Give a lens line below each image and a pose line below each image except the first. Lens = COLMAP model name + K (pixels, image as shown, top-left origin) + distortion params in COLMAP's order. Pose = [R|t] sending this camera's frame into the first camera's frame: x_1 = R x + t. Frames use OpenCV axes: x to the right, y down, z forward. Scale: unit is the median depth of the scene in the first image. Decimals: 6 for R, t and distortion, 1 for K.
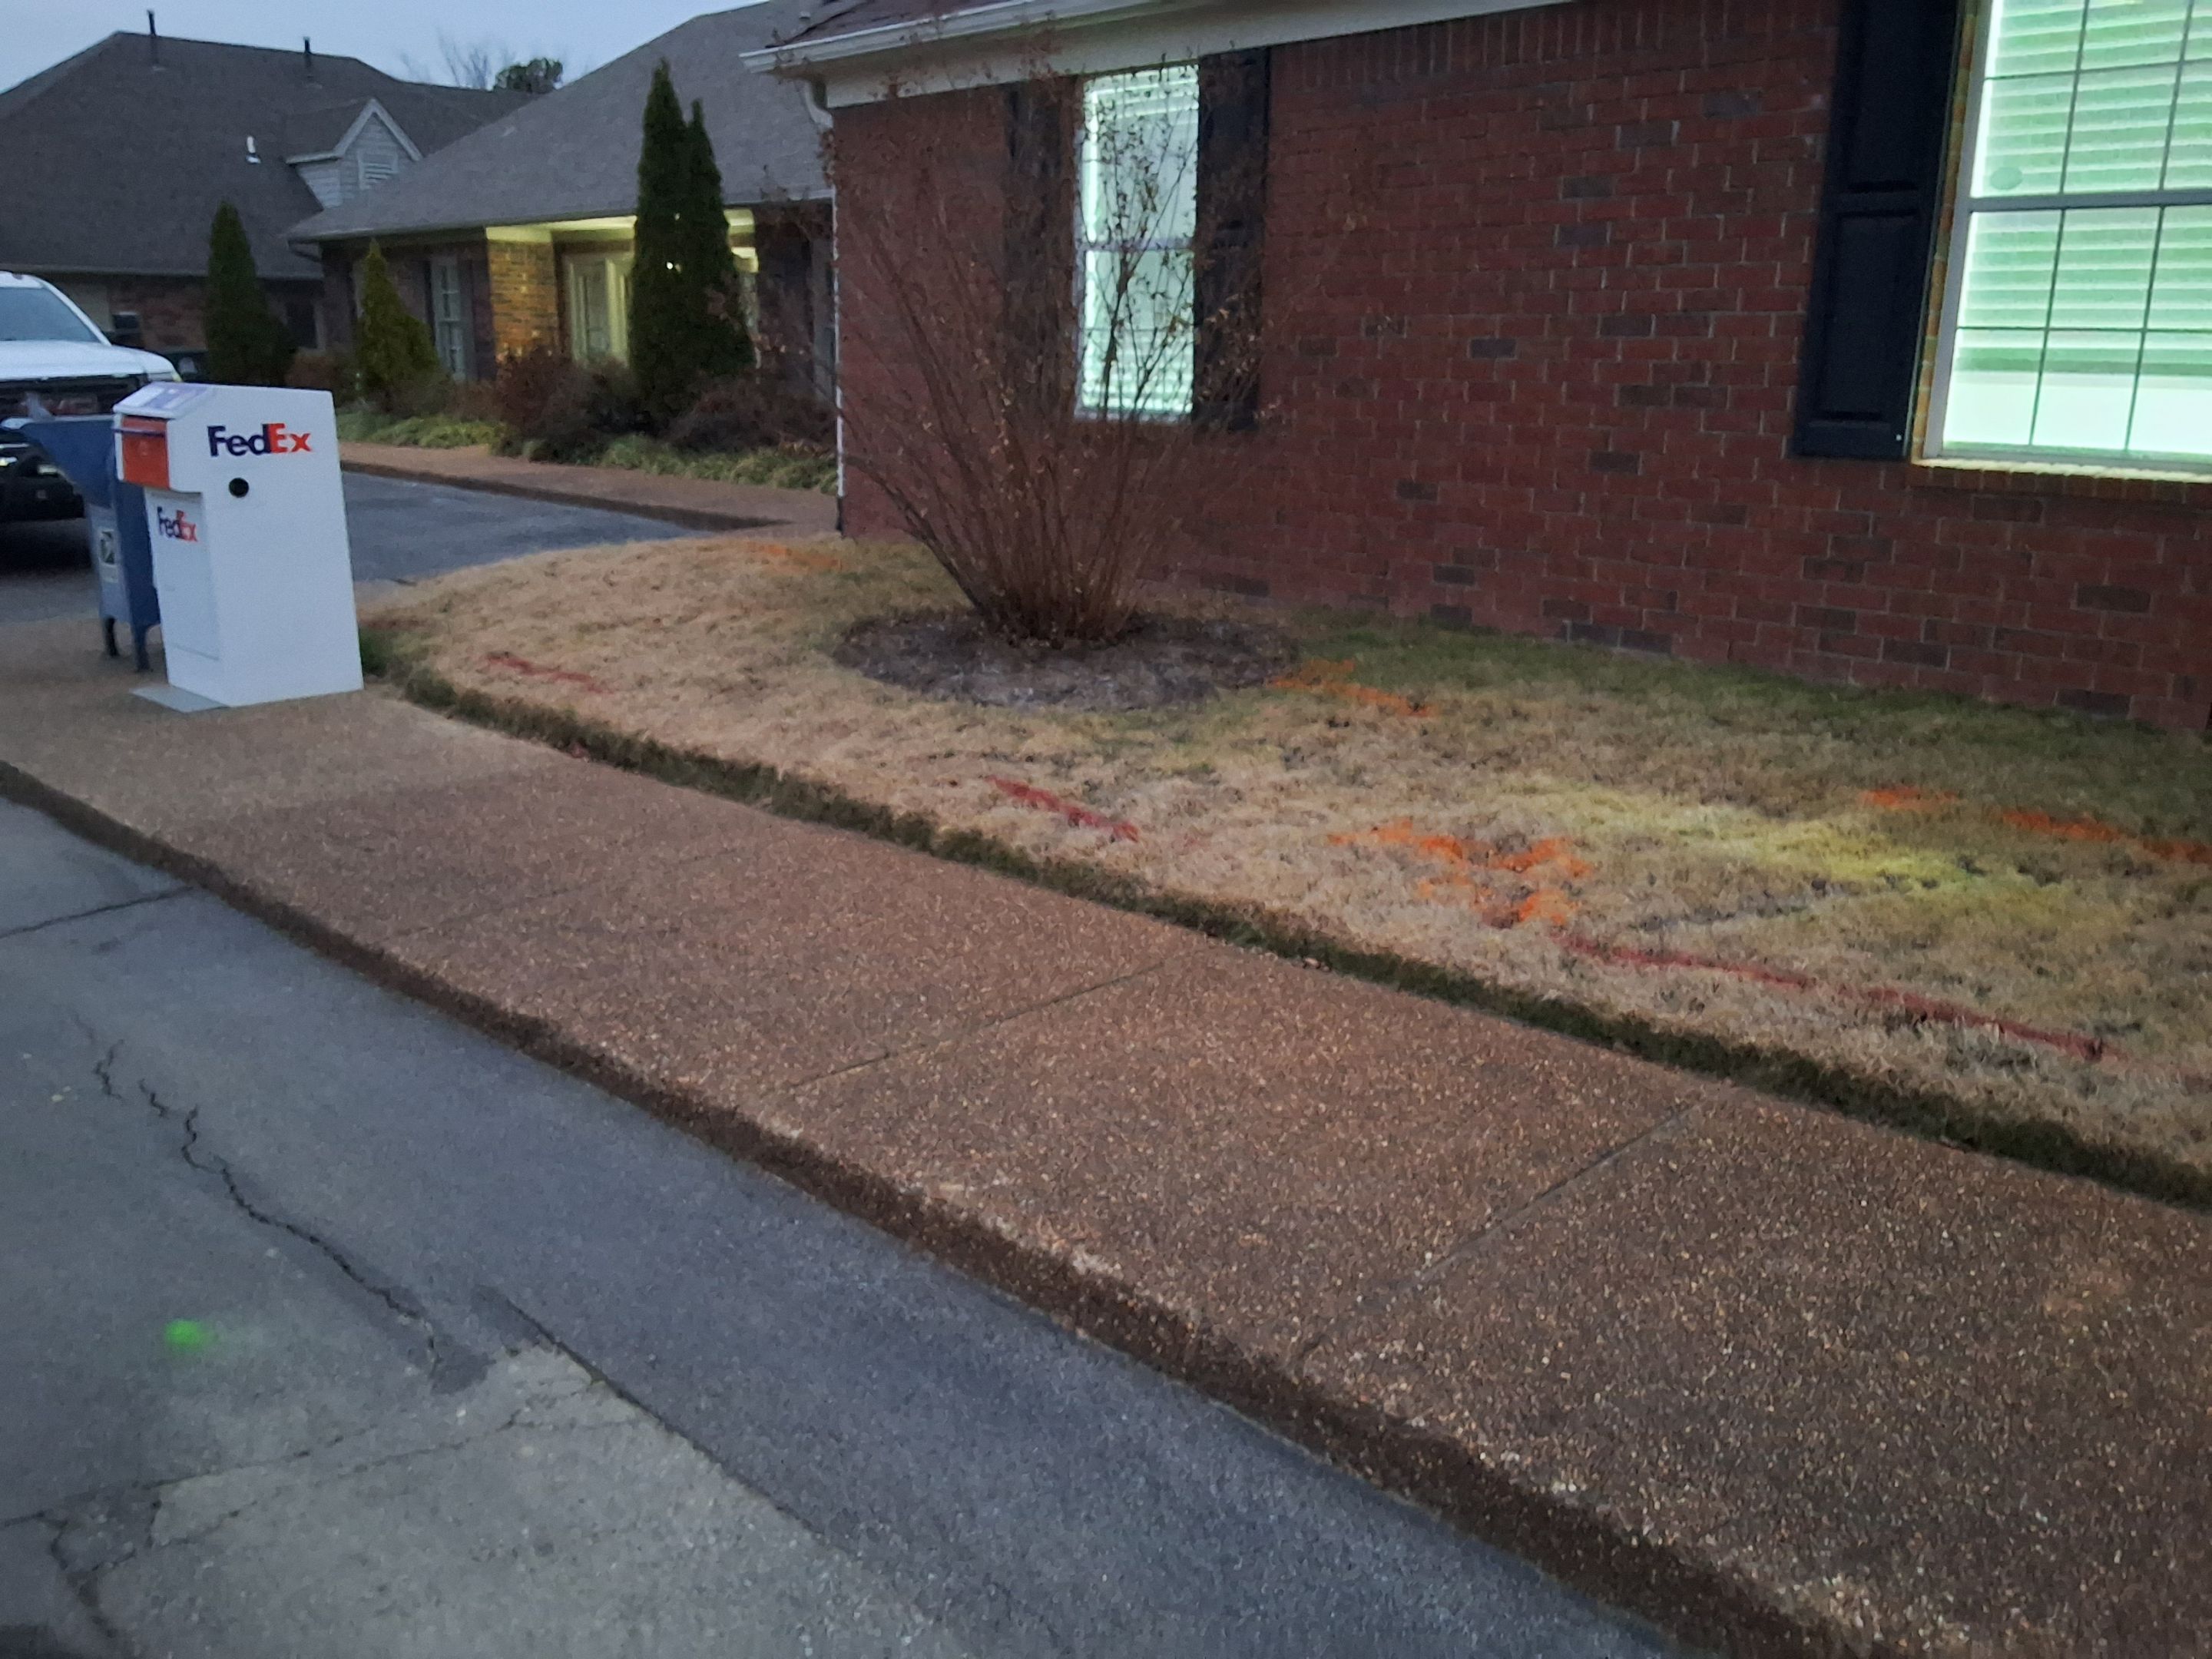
lens RADIAL K [[1772.6, 0, 1096.8], [0, 1772.6, 836.5], [0, 0, 1]] dist [0.028483, -0.073143]
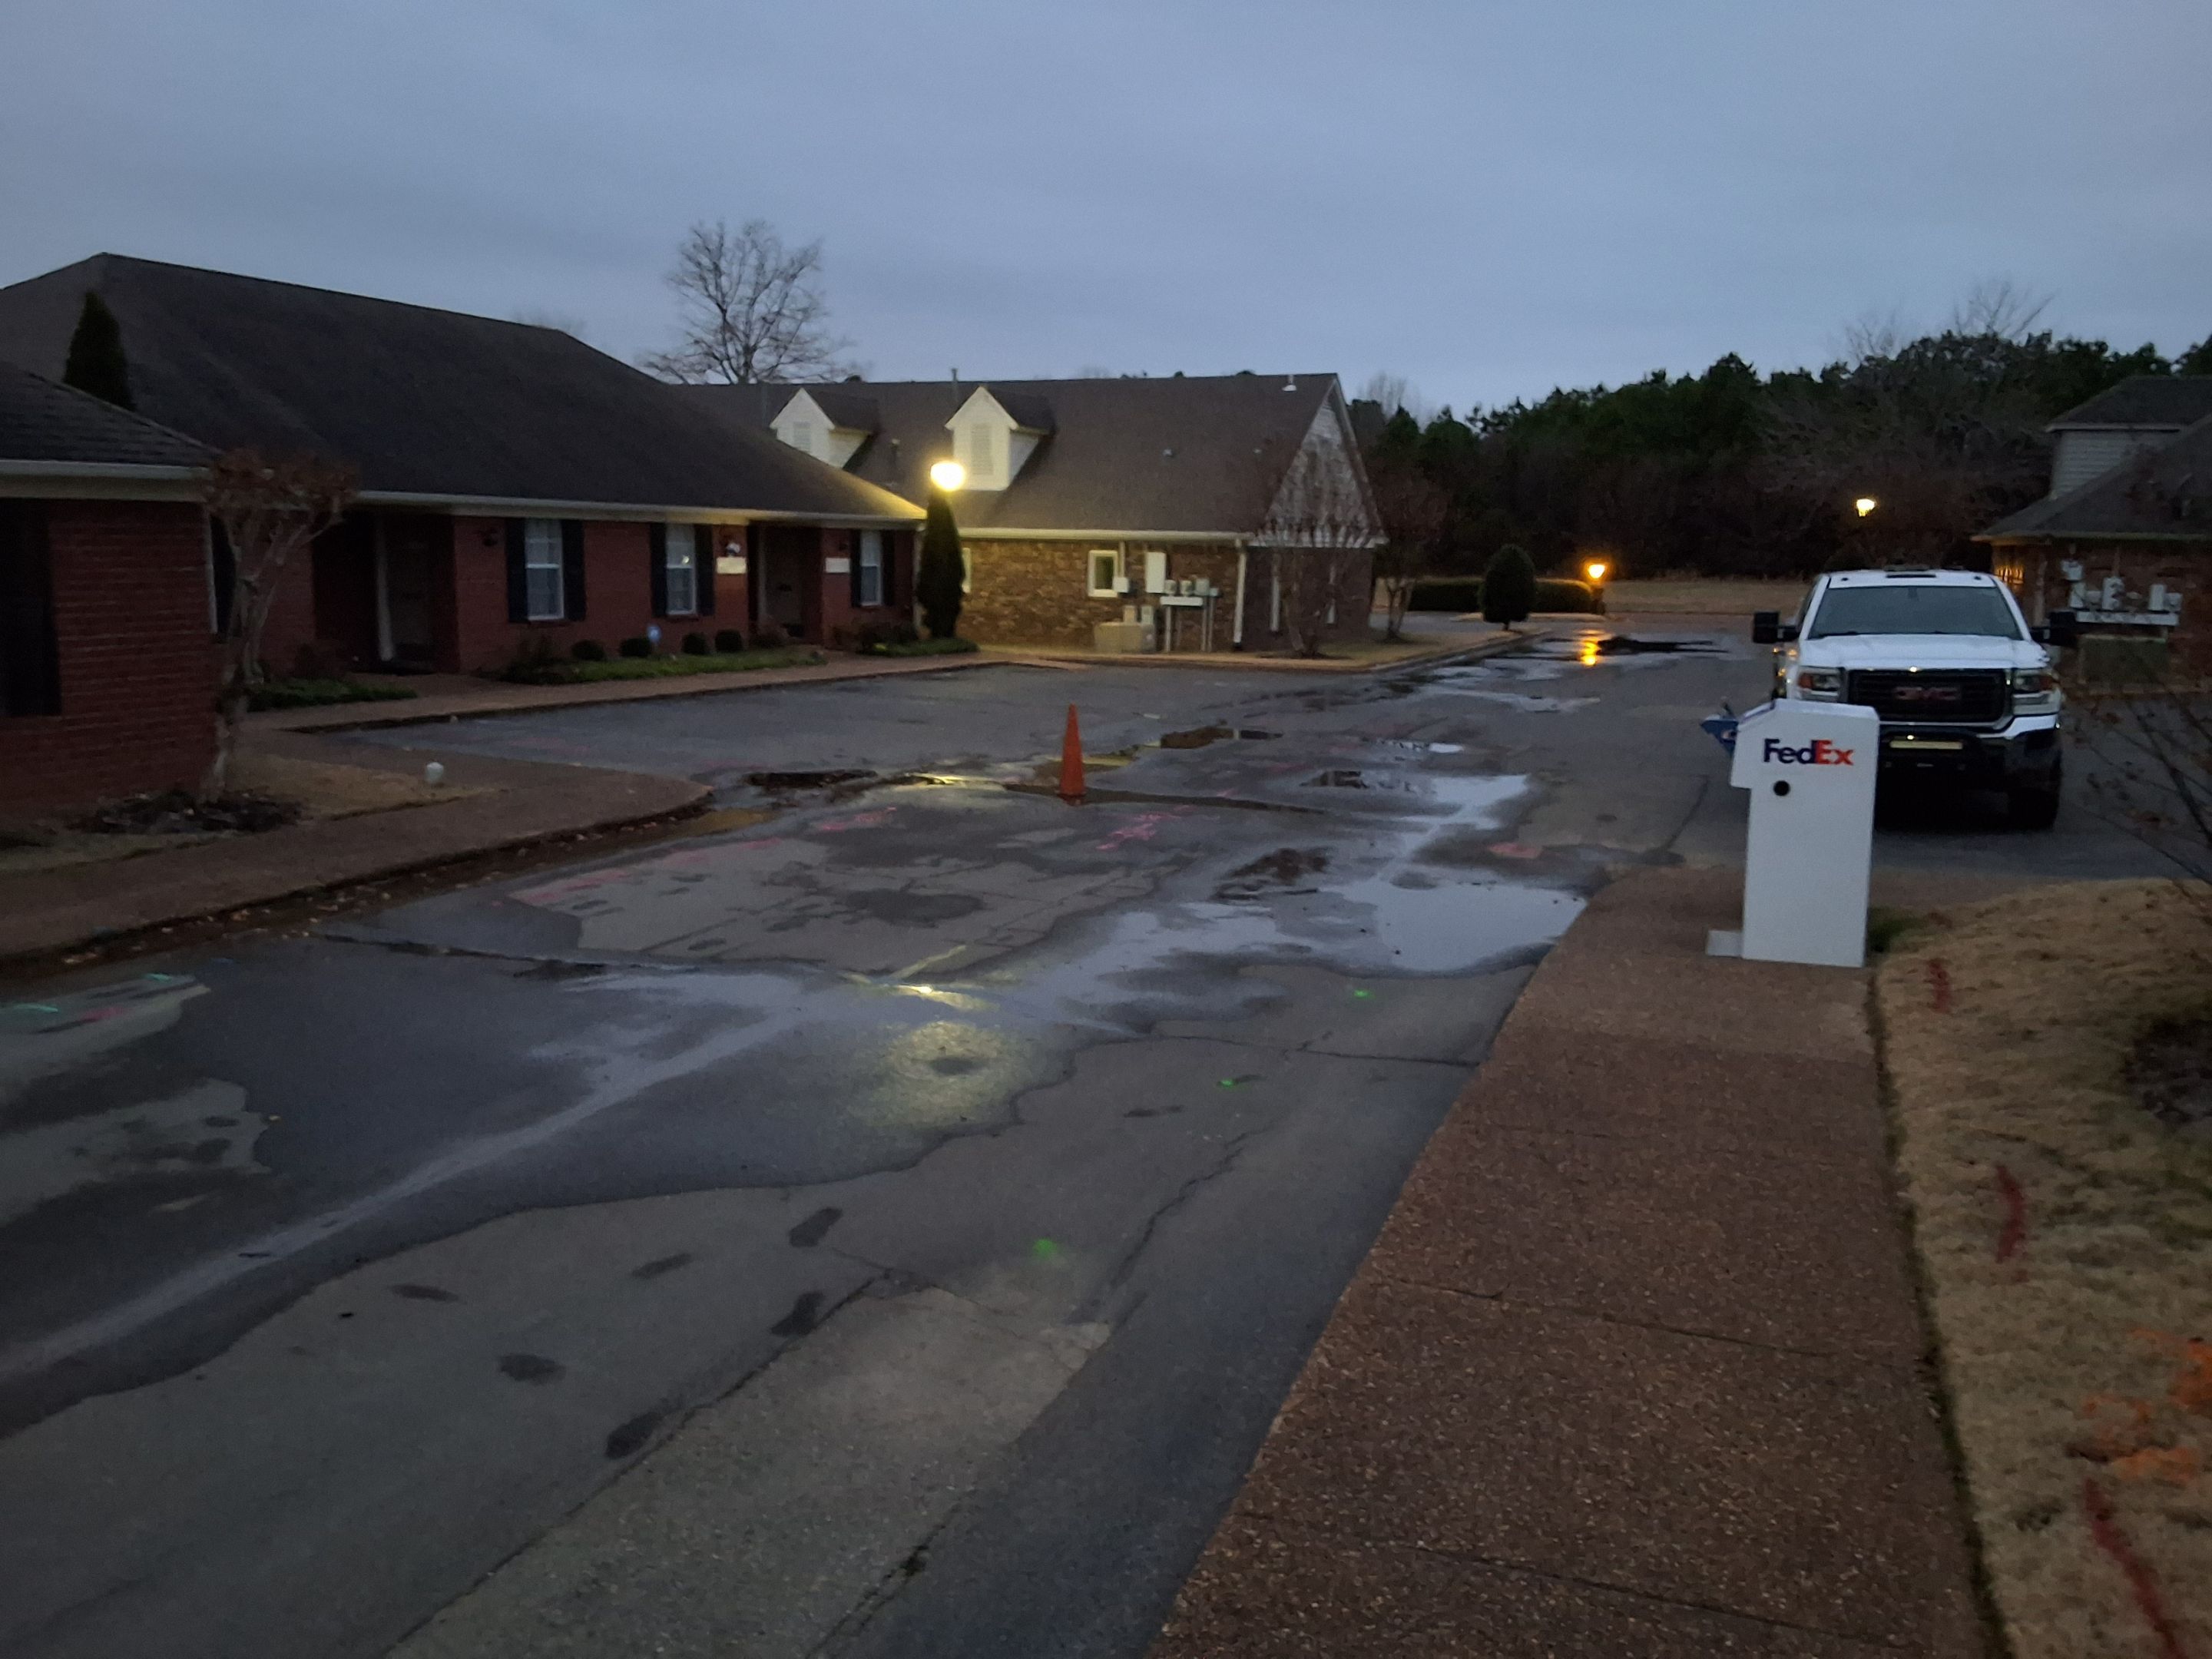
lens RADIAL K [[1772.6, 0, 1108.3], [0, 1772.6, 830.5], [0, 0, 1]] dist [0.028483, -0.073143]
pose [[0.384723, 0.139784, -0.912386, 0.908054], [-0.253809, 0.966384, 0.041034, -0.187907], [0.887451, 0.215785, 0.407269, 0.151175]]
